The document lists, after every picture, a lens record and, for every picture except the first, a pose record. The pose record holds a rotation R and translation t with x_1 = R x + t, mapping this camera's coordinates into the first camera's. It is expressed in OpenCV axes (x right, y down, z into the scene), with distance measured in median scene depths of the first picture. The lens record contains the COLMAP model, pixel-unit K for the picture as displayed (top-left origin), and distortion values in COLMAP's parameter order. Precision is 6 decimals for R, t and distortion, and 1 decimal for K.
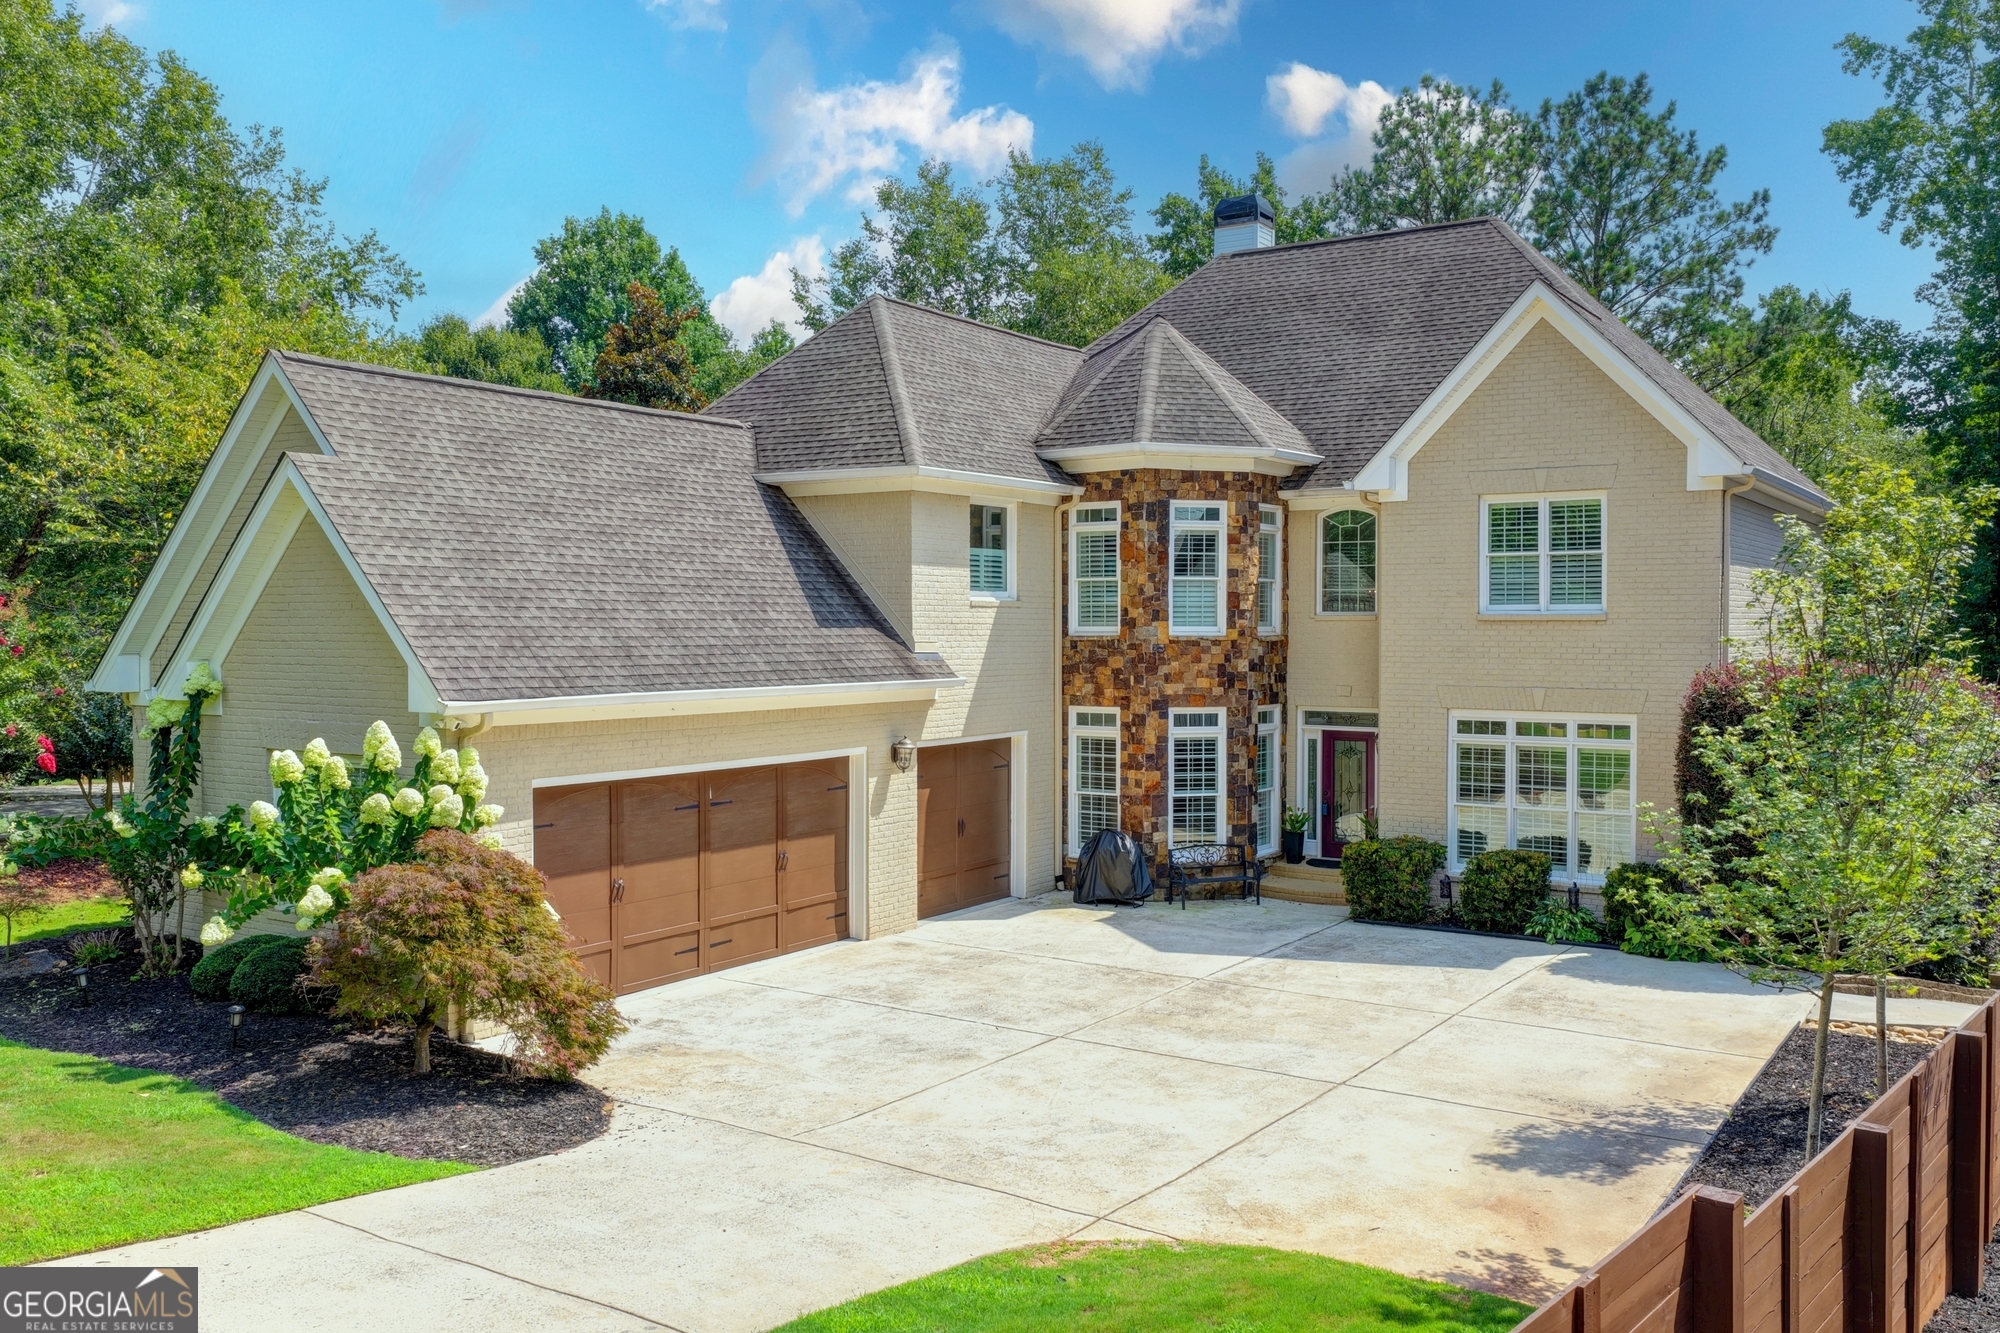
lens RADIAL K [[1662.2, 0, 1002.2], [0, 1662.2, 661.2], [0, 0, 1]] dist [-0.008554, 0.019099]
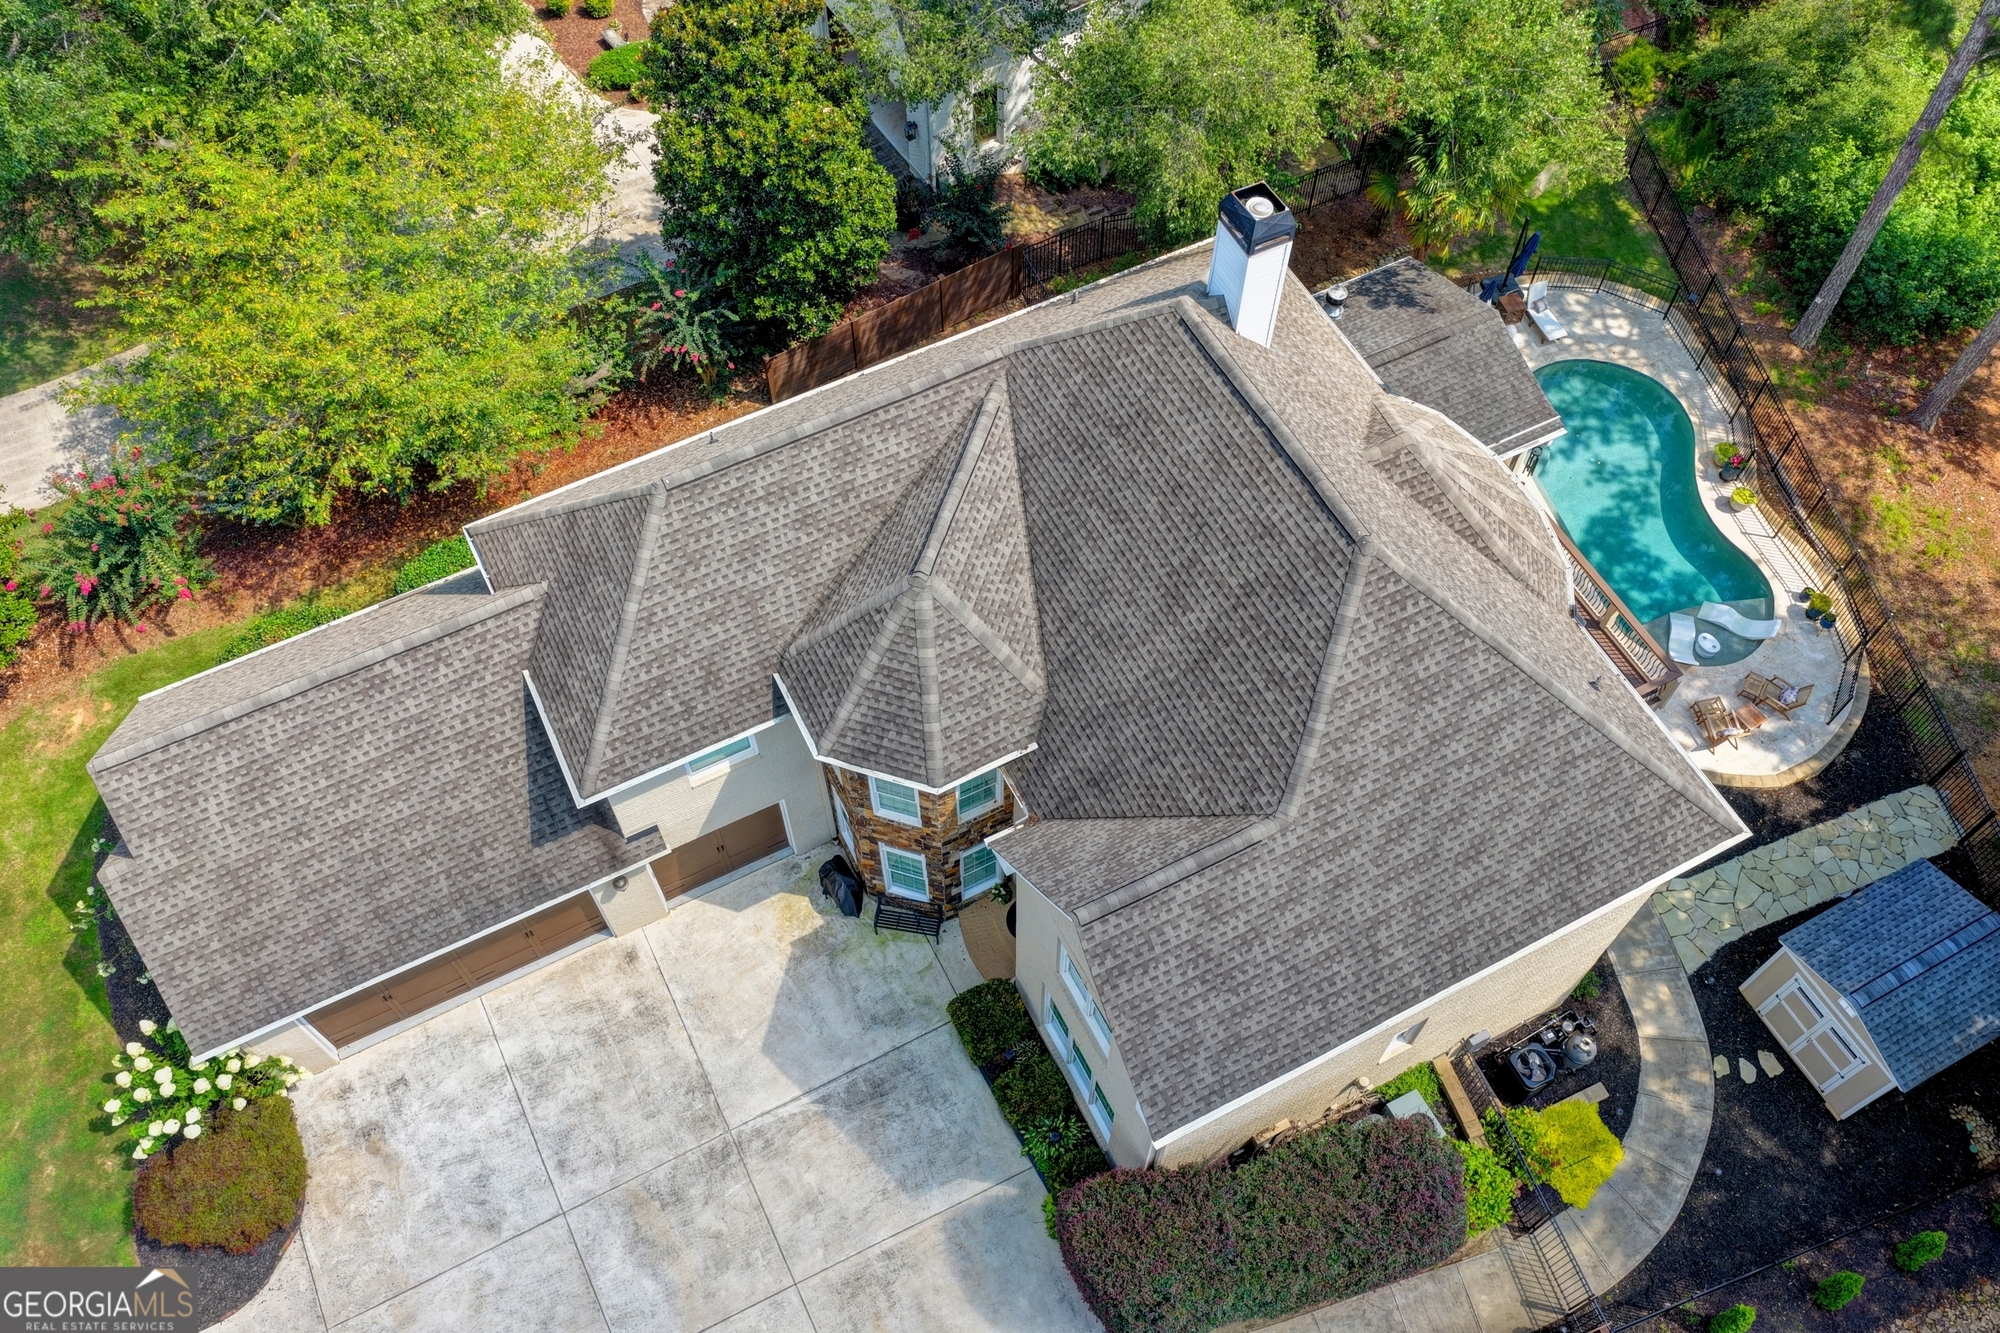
lens RADIAL K [[1658.7, 0, 1000.7], [0, 1658.7, 663.7], [0, 0, 1]] dist [-0.014192, 0.036893]
pose [[0.867422, 0.424899, -0.258921, 0.440401], [-0.010502, 0.535887, 0.844225, -1.079046], [0.497463, -0.729580, 0.469302, 0.562548]]
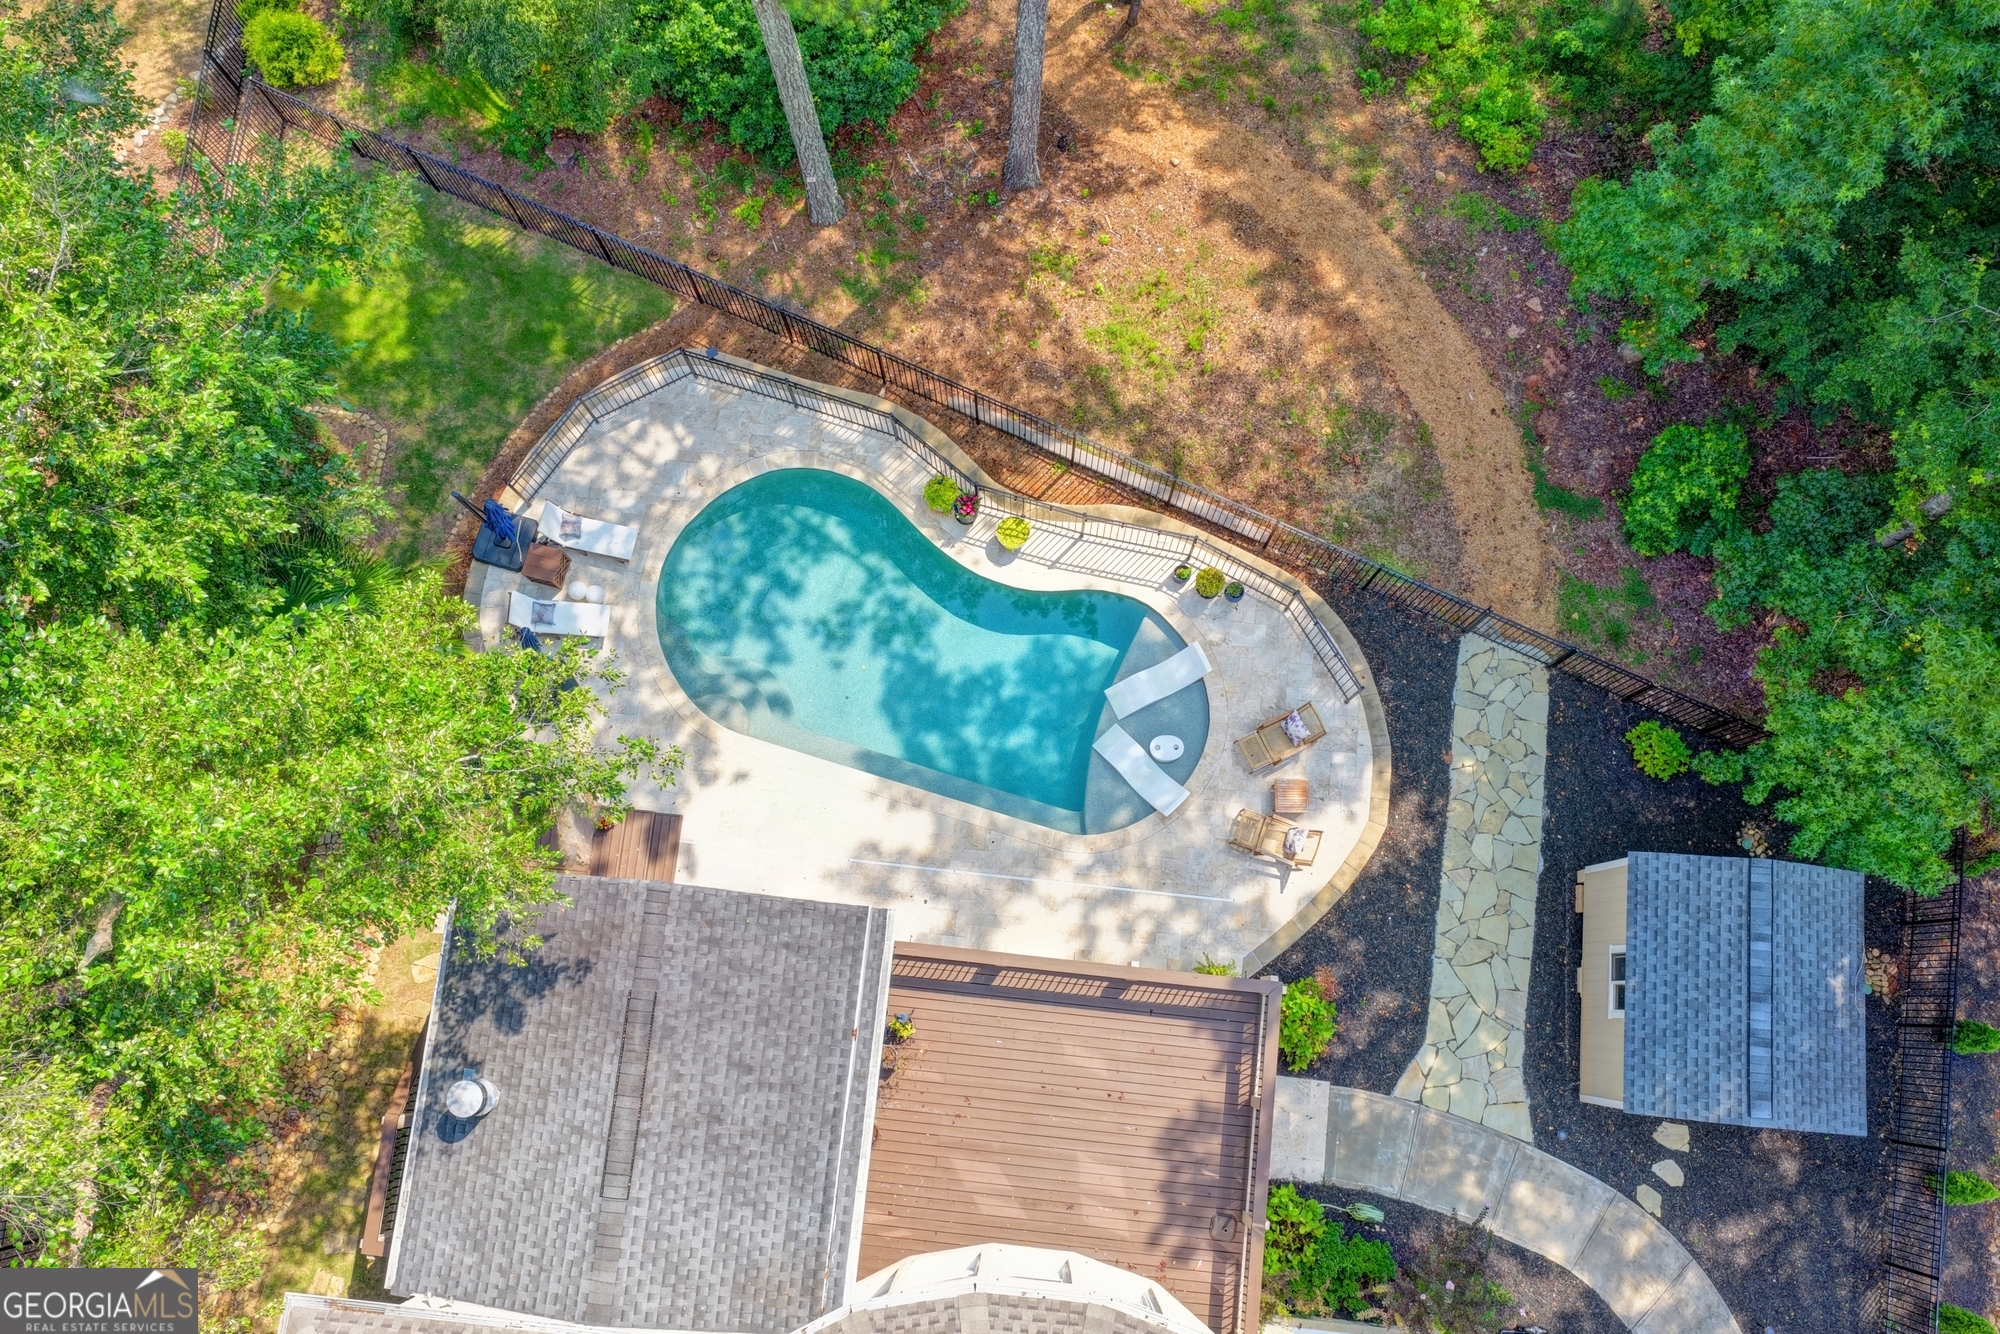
lens RADIAL K [[1660.3, 0, 1000.0], [0, 1660.3, 667.0], [0, 0, 1]] dist [-0.010021, 0.029081]
pose [[0.889088, -0.450410, 0.081568, 0.443558], [0.021137, 0.218406, 0.975629, -0.861393], [-0.457248, -0.865696, 0.203703, 1.523925]]
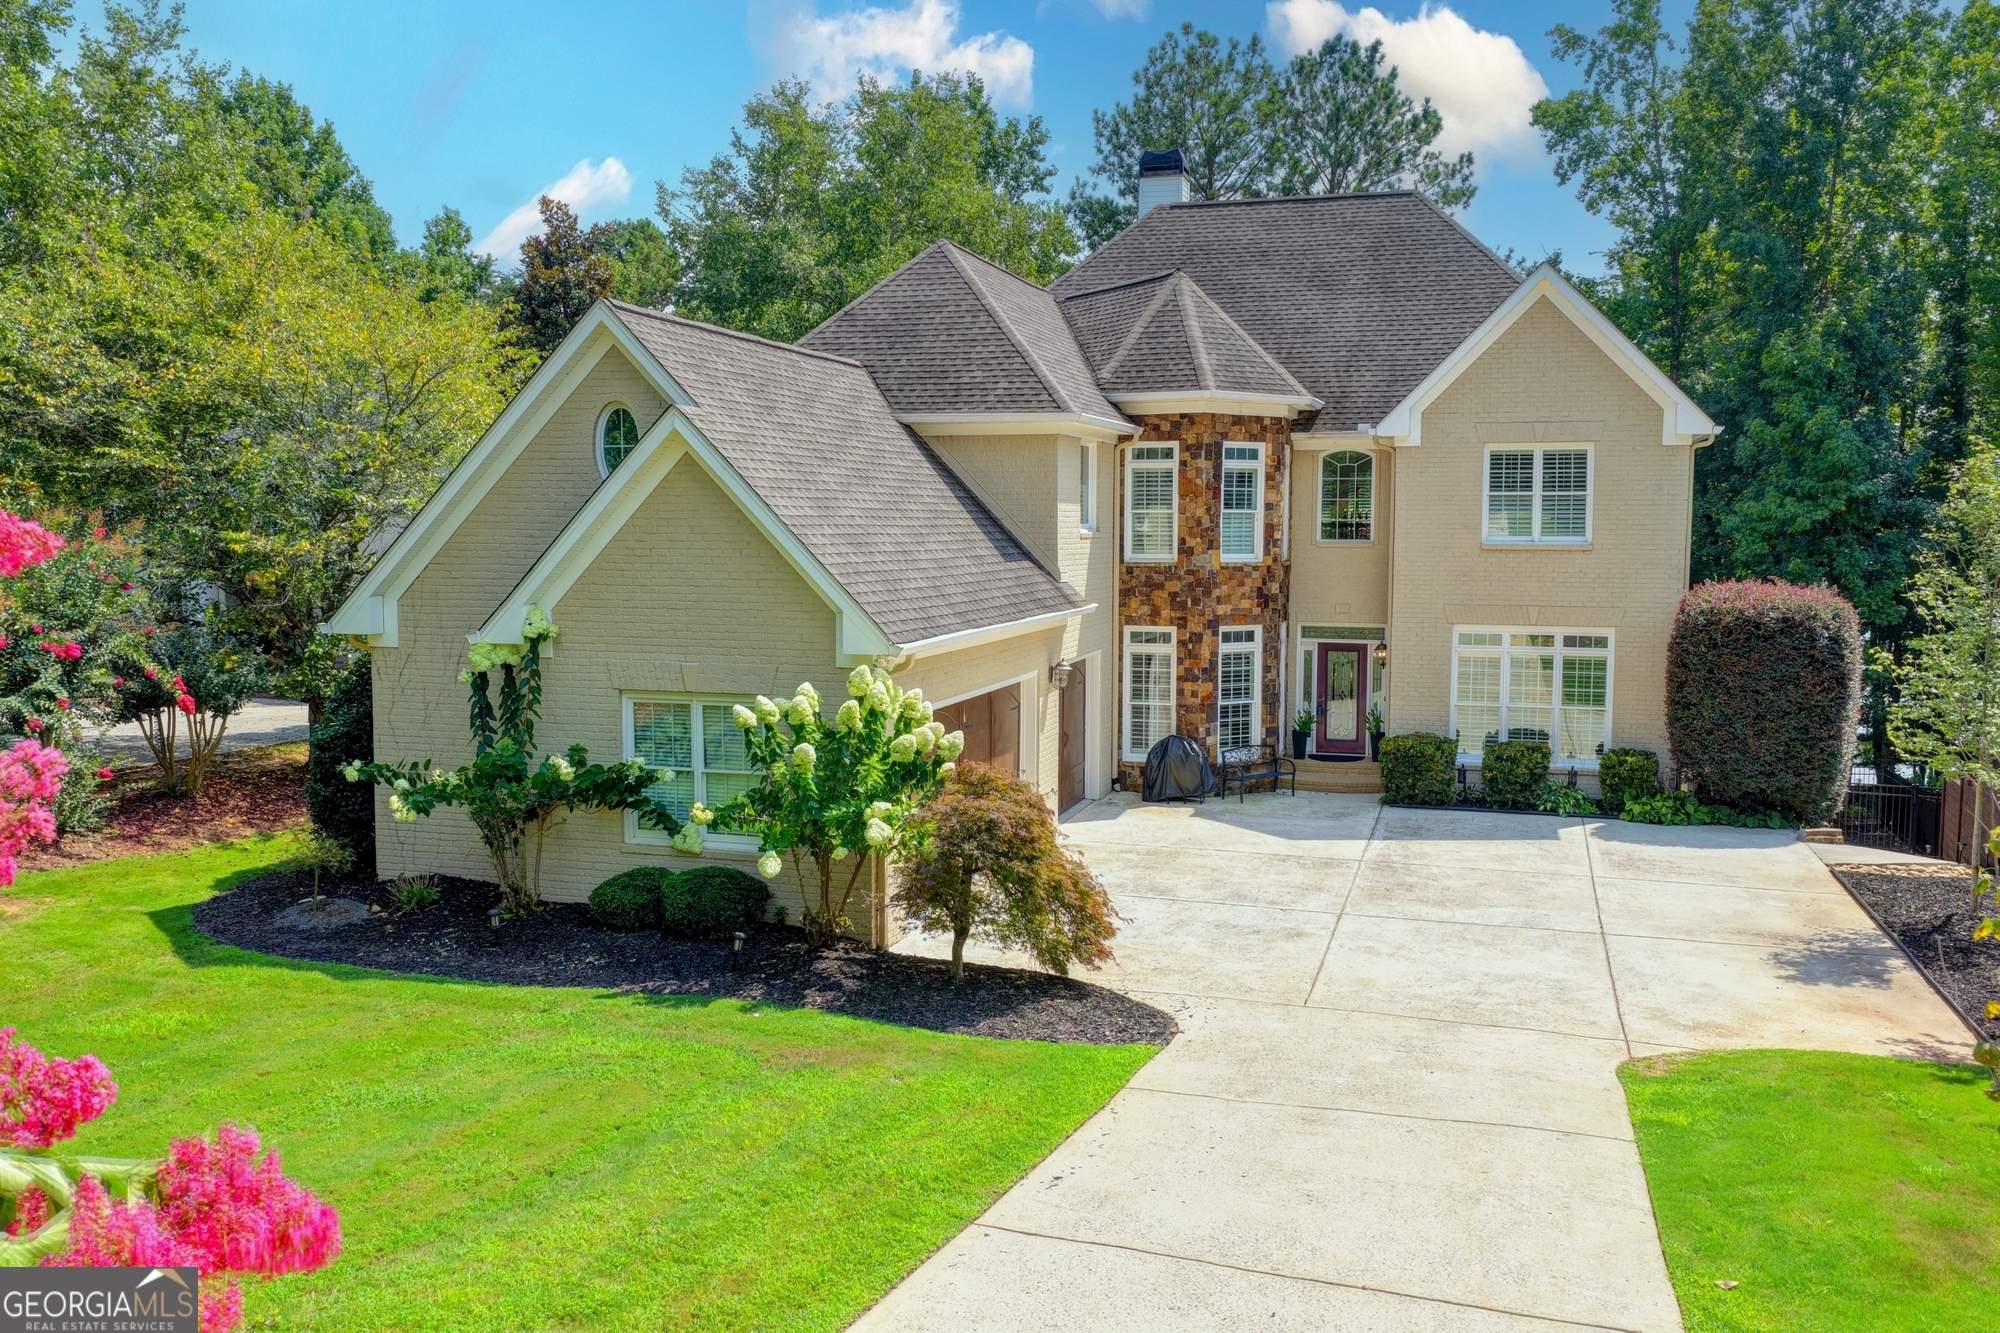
lens RADIAL K [[1660.3, 0, 1000.0], [0, 1660.3, 666.5], [0, 0, 1]] dist [-0.010021, 0.029081]
pose [[0.959188, -0.023068, 0.281827, -0.360010], [0.004188, 0.997716, 0.067413, -0.021433], [-0.282738, -0.063481, 0.957094, -0.038706]]
